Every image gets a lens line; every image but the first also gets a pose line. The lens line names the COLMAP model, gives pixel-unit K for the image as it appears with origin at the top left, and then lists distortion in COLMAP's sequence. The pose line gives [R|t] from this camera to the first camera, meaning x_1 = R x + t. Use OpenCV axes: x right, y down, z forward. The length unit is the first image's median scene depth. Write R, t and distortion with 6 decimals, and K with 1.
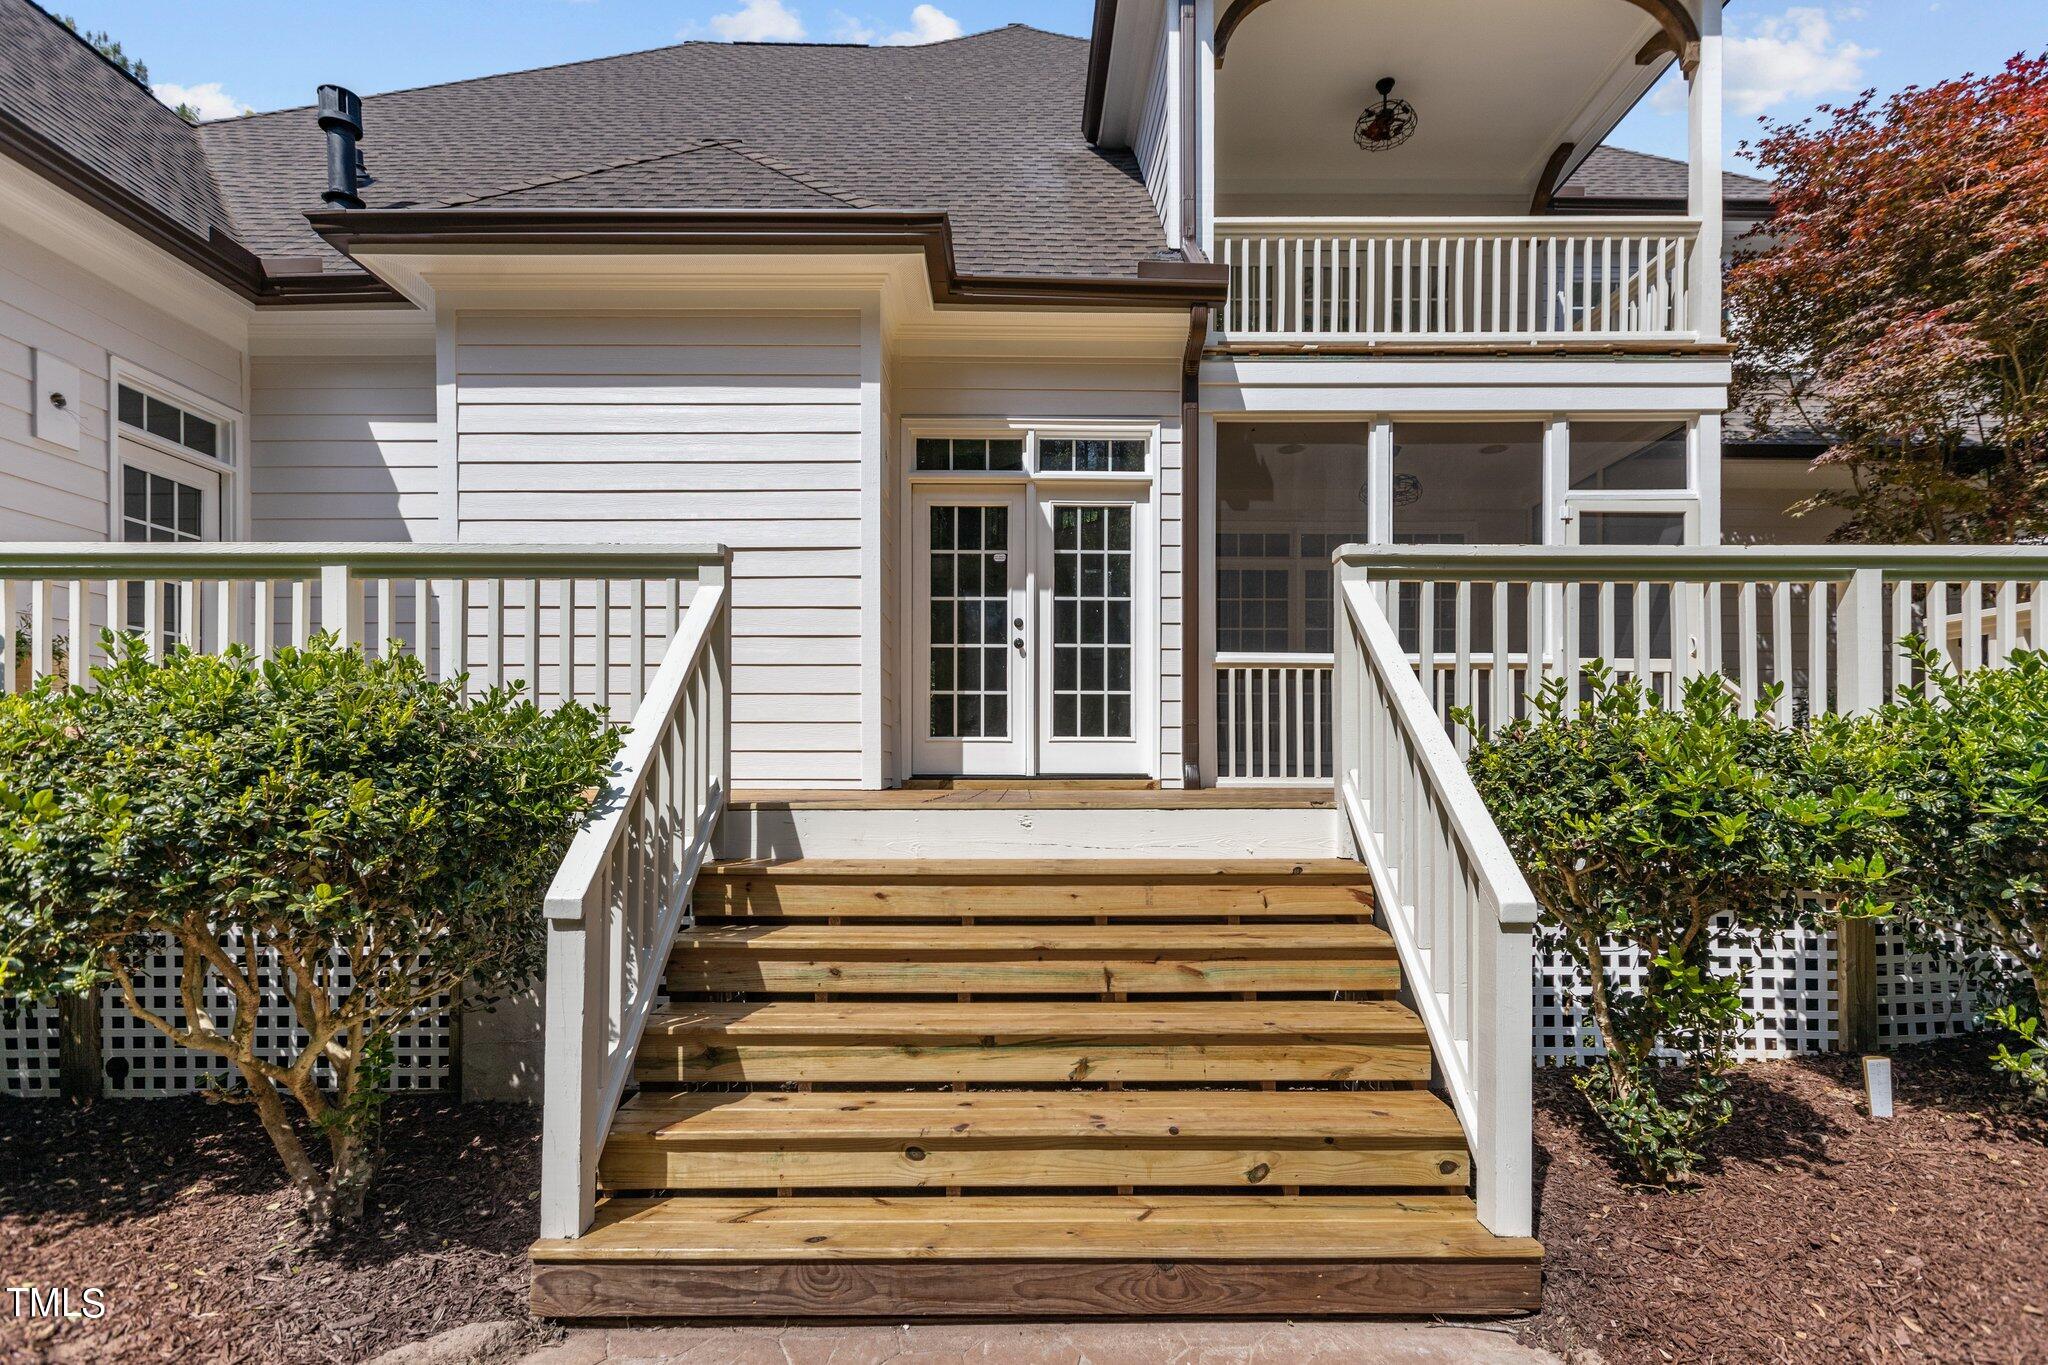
lens RADIAL K [[949.9, 0, 1025.0], [0, 949.9, 763.4], [0, 0, 1]] dist [0.007081, 0.000453]
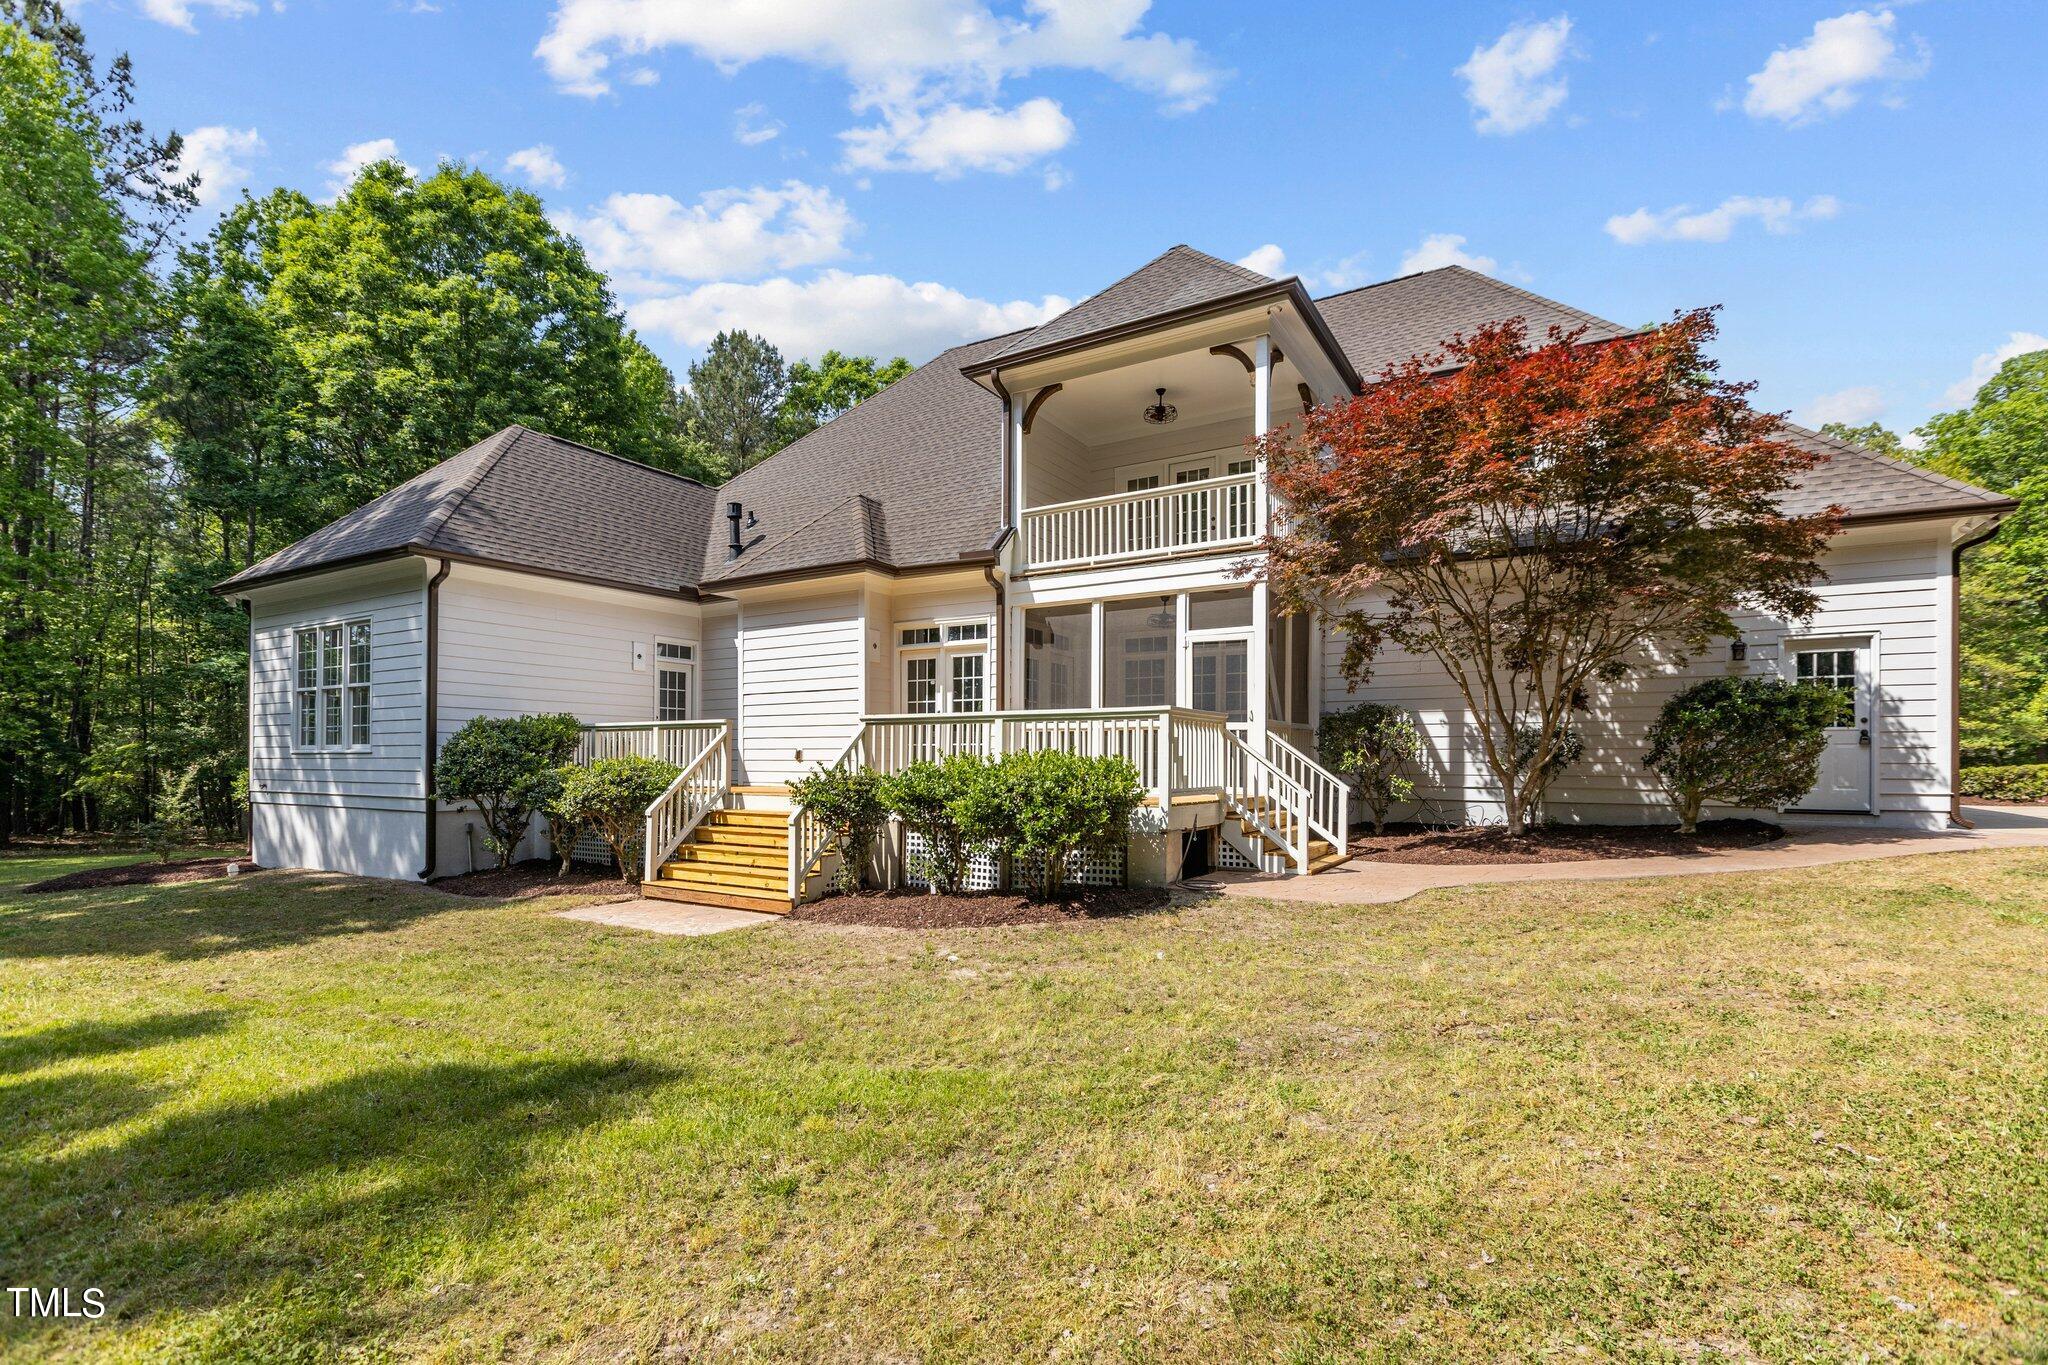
lens RADIAL K [[952.2, 0, 1030.1], [0, 952.2, 751.4], [0, 0, 1]] dist [0.007671, 0.000398]
pose [[0.849824, -0.004221, -0.527049, 1.311224], [0.001066, 0.999980, -0.006289, -0.045151], [0.527065, 0.004783, 0.849812, -0.734153]]
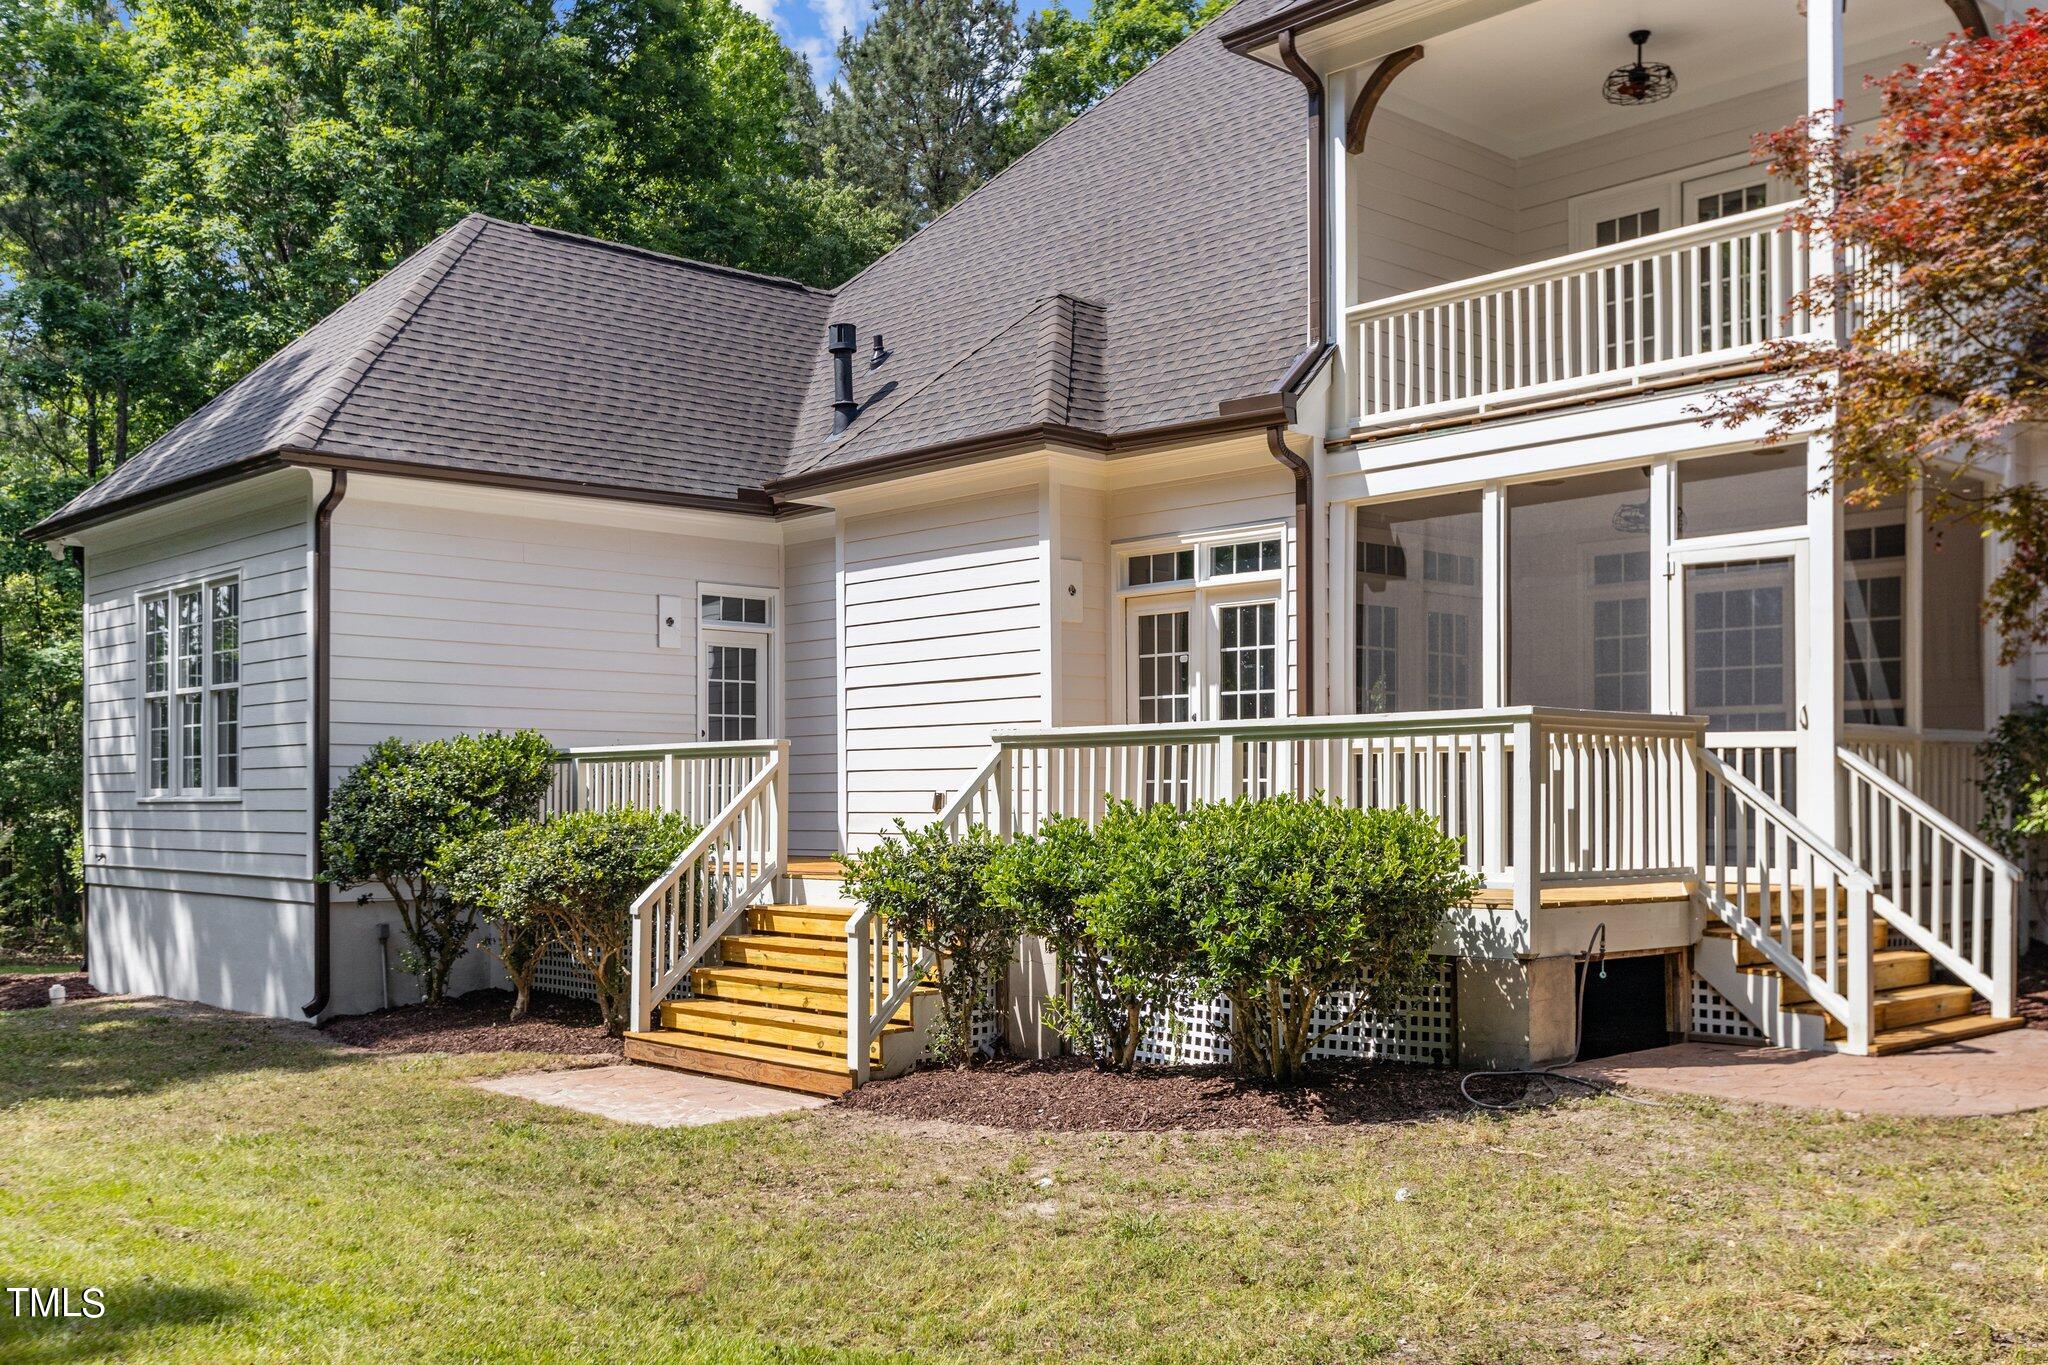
lens RADIAL K [[2025.6, 0, 1019.0], [0, 2025.6, 795.4], [0, 0, 1]] dist [-0.000537, -0.000159]
pose [[0.665845, -0.005325, -0.746071, 1.598284], [0.005966, 0.999981, -0.001813, -0.054892], [0.746066, -0.003244, 0.665864, -0.706151]]
